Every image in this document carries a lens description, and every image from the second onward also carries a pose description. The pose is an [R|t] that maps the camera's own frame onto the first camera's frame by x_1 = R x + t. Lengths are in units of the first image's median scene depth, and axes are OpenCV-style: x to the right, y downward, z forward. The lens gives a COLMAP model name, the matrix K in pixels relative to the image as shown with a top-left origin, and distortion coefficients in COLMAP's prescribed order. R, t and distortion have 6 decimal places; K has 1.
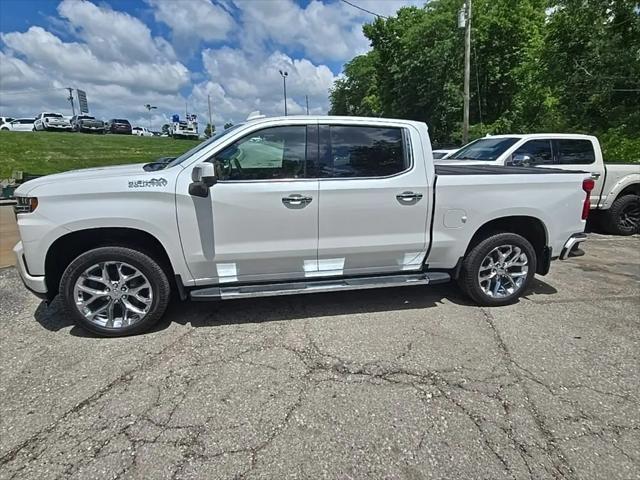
lens RADIAL K [[360.6, 0, 320.7], [0, 360.6, 241.0], [0, 0, 1]] dist [-0.002691, 0.001539]
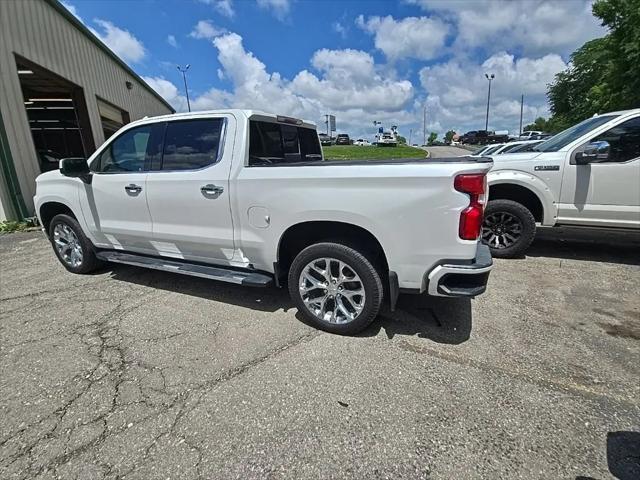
lens RADIAL K [[305.0, 0, 327.2], [0, 305.0, 234.1], [0, 0, 1]] dist [0.009576, -0.005680]
pose [[0.804772, 0.115649, -0.582209, 0.744776], [-0.113217, 0.992736, 0.040698, -0.054810], [0.582687, 0.033163, 0.812020, 0.392371]]
